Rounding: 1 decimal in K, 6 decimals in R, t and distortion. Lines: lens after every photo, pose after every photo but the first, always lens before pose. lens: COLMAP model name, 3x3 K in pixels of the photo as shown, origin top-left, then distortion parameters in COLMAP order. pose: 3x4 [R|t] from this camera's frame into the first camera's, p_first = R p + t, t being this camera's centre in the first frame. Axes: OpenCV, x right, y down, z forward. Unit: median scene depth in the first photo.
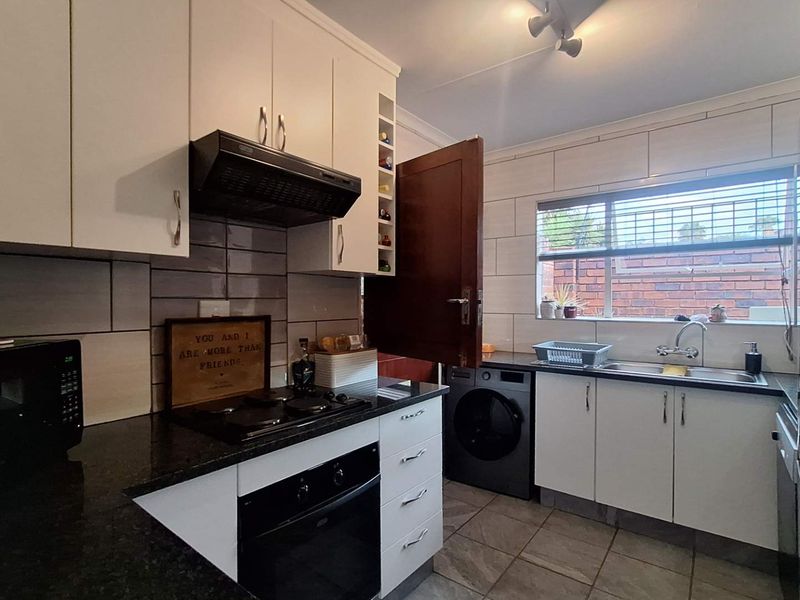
lens RADIAL K [[422.5, 0, 395.3], [0, 422.5, 301.1], [0, 0, 1]] dist [-0.008964, 0.004535]
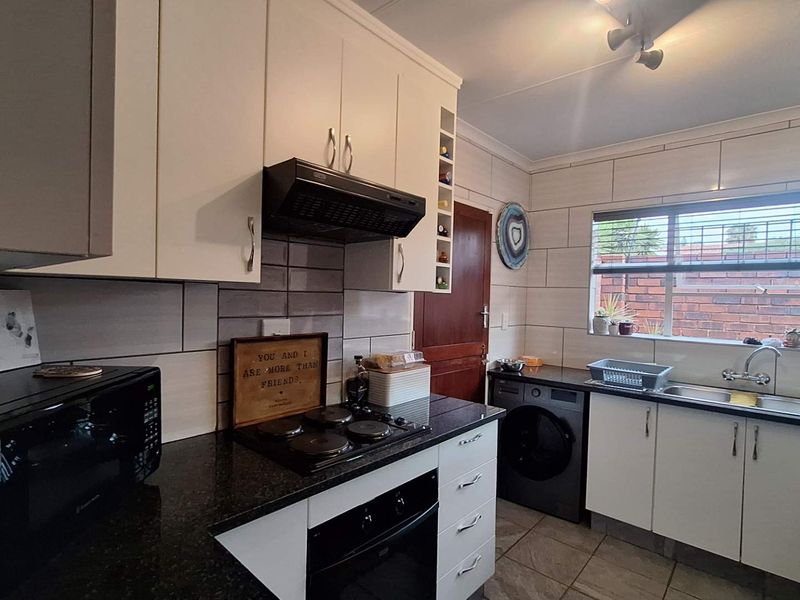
lens RADIAL K [[422.5, 0, 395.5], [0, 422.5, 301.5], [0, 0, 1]] dist [-0.008964, 0.004535]
pose [[0.997193, 0.026616, -0.069984, -0.064858], [-0.025765, 0.999583, 0.013041, -0.054217], [0.070302, -0.011201, 0.997463, 0.014520]]
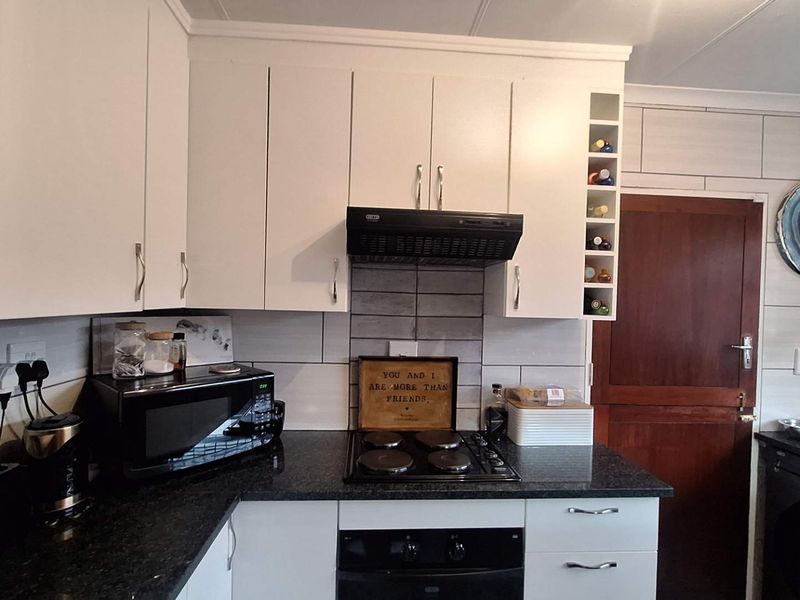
lens RADIAL K [[422.5, 0, 393.0], [0, 422.5, 302.3], [0, 0, 1]] dist [-0.008964, 0.004535]
pose [[0.666564, 0.022669, -0.745103, 0.328879], [-0.026088, 0.999635, 0.007074, -0.095453], [0.744991, 0.014723, 0.666912, 0.198138]]
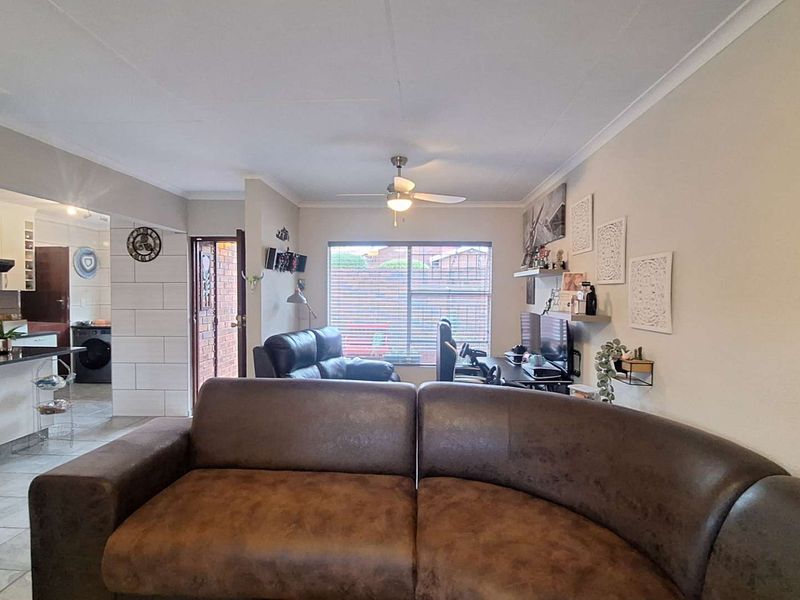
lens RADIAL K [[422.5, 0, 394.6], [0, 422.5, 301.5], [0, 0, 1]] dist [-0.008964, 0.004535]
pose [[0.822092, -0.013551, 0.569194, 0.366336], [0.000565, 0.999736, 0.022985, -0.057131], [-0.569355, -0.018575, 0.821882, -2.530487]]
